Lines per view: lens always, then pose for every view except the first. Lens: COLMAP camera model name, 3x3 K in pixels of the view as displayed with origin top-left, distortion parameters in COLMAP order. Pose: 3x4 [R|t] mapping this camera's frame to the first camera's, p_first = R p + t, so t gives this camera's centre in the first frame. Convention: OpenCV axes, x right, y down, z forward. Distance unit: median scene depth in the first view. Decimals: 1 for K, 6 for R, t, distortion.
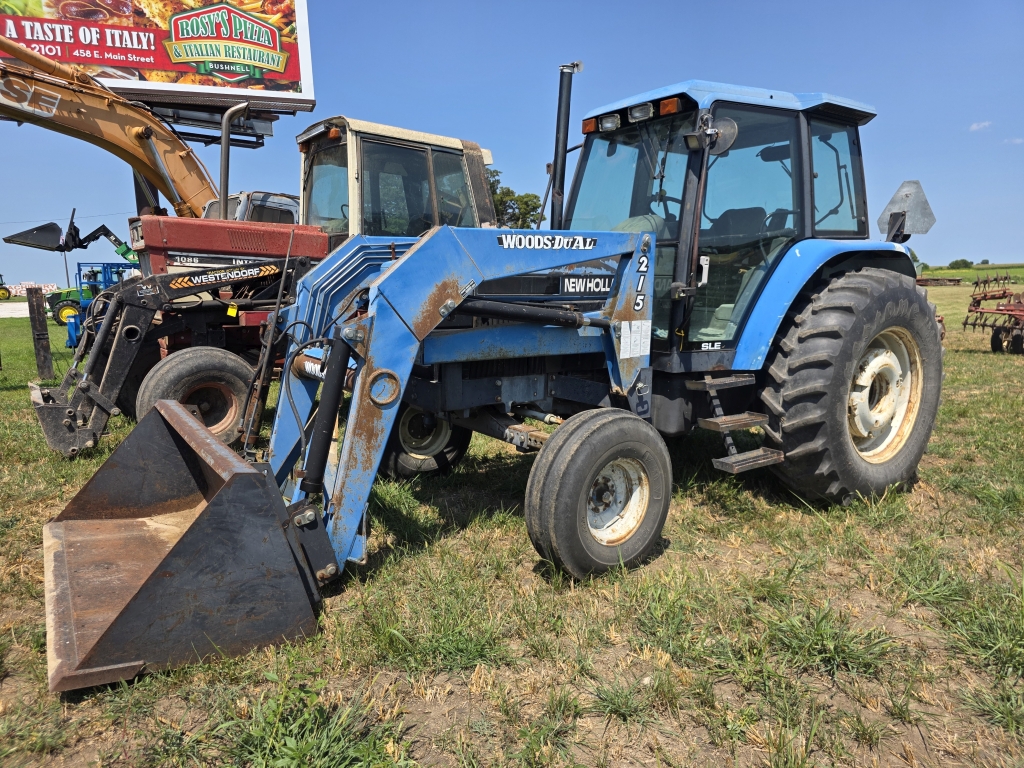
lens RADIAL K [[686.2, 0, 517.0], [0, 686.2, 378.6], [0, 0, 1]] dist [0.035394, -0.035193]
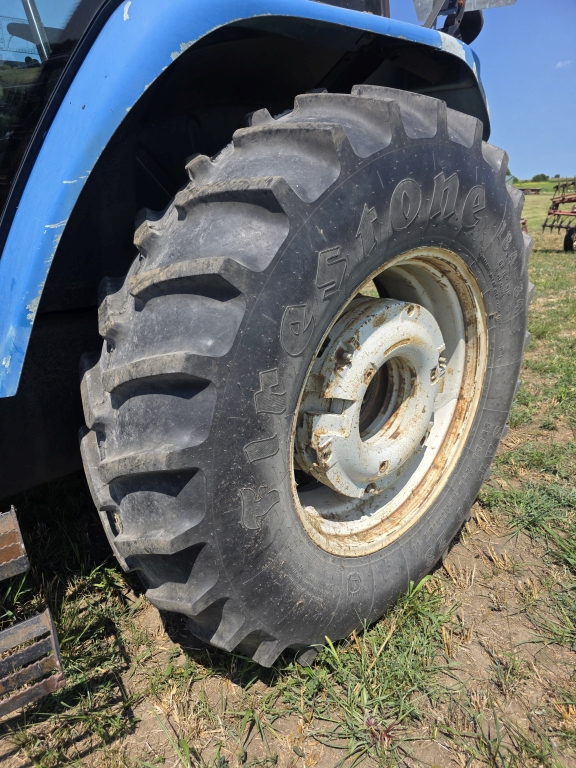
lens RADIAL K [[514.6, 0, 283.3], [0, 514.6, 390.4], [0, 0, 1]] dist [0.035394, -0.035193]
pose [[0.991029, -0.055600, 0.121537, 0.406902], [0.027621, 0.974932, 0.220780, -0.060585], [-0.130765, -0.215443, 0.967721, 0.674471]]
